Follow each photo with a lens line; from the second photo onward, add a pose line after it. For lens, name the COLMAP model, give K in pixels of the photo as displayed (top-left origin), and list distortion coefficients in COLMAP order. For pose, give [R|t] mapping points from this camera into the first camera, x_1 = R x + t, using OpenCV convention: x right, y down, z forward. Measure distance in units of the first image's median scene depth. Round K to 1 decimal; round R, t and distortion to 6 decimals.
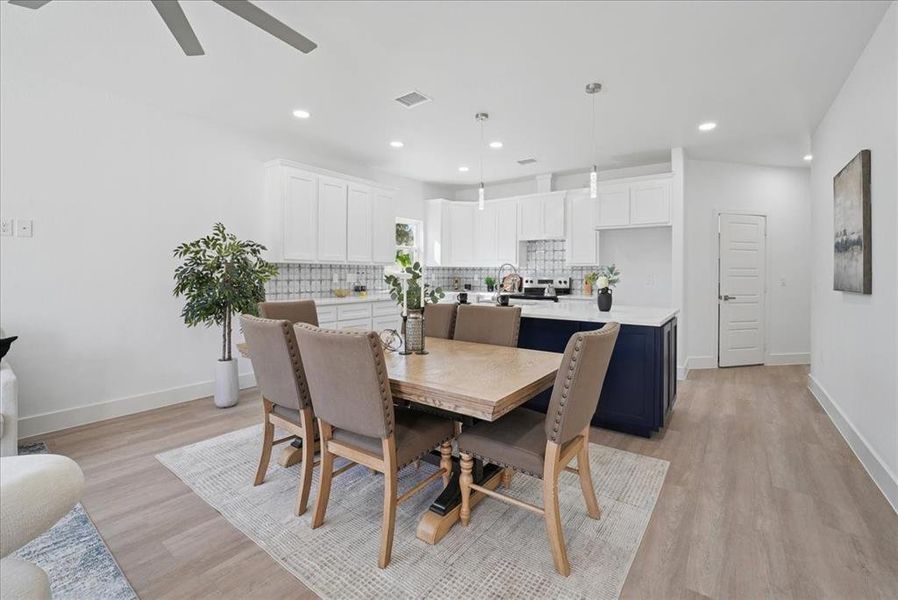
lens RADIAL K [[387.9, 0, 454.3], [0, 387.9, 274.4], [0, 0, 1]] dist [-0.036596, 0.008441]
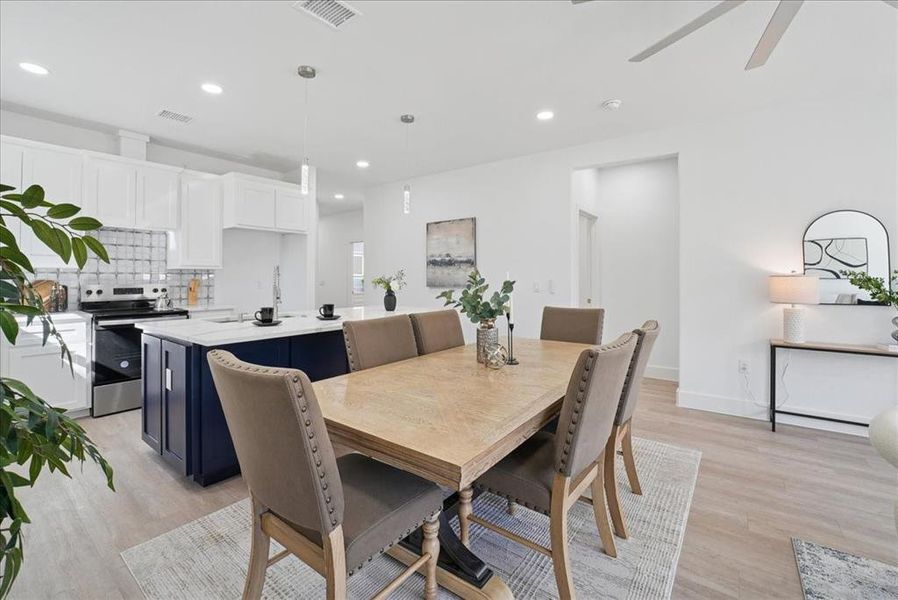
lens RADIAL K [[387.9, 0, 454.3], [0, 387.9, 274.4], [0, 0, 1]] dist [-0.036596, 0.008441]
pose [[0.034681, 0.005468, 0.999383, -0.728625], [0.002979, 0.999980, -0.005575, -0.008484], [-0.999394, 0.003170, 0.034664, 0.748357]]
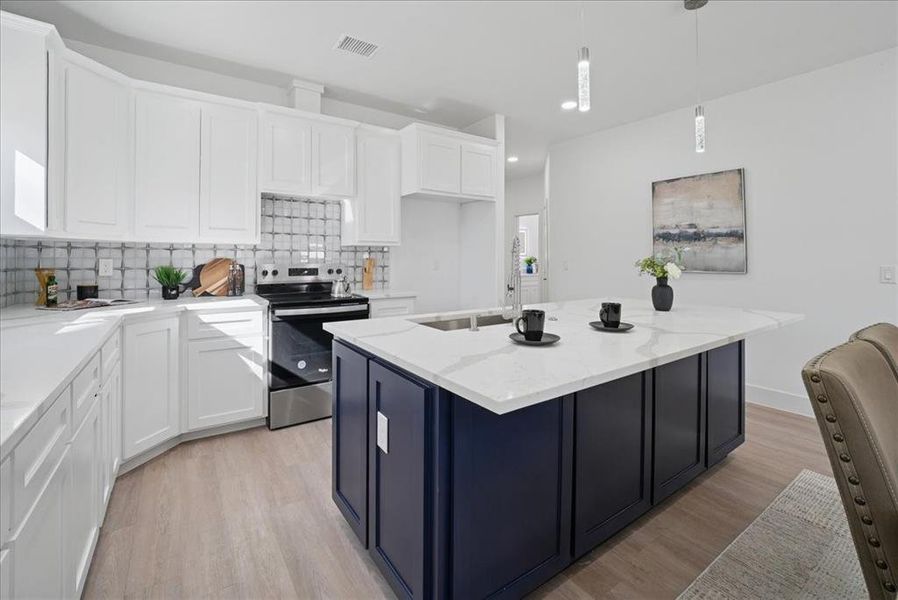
lens RADIAL K [[399.2, 0, 456.5], [0, 399.2, 257.0], [0, 0, 1]] dist [-0.029039, 0.000171]
pose [[0.340174, -0.002066, 0.940360, -0.423896], [-0.002275, 0.999993, 0.003020, -0.009133], [-0.940360, -0.003166, 0.340167, 1.073983]]
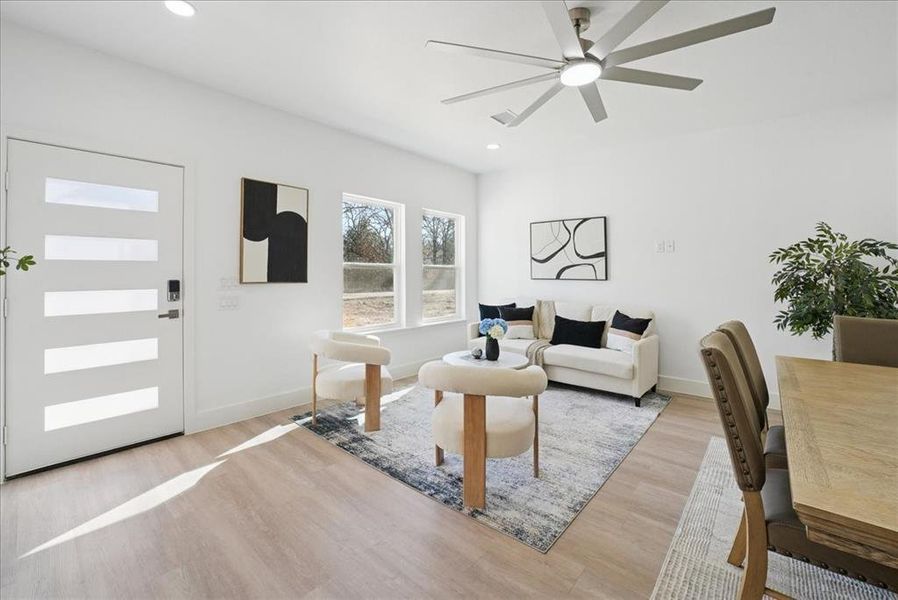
lens RADIAL K [[387.9, 0, 454.3], [0, 387.9, 274.4], [0, 0, 1]] dist [-0.036596, 0.008441]
pose [[-0.073722, 0.003583, -0.997272, 0.306662], [-0.011044, 0.999929, 0.004409, -0.008738], [0.997218, 0.011339, -0.073677, 0.217991]]
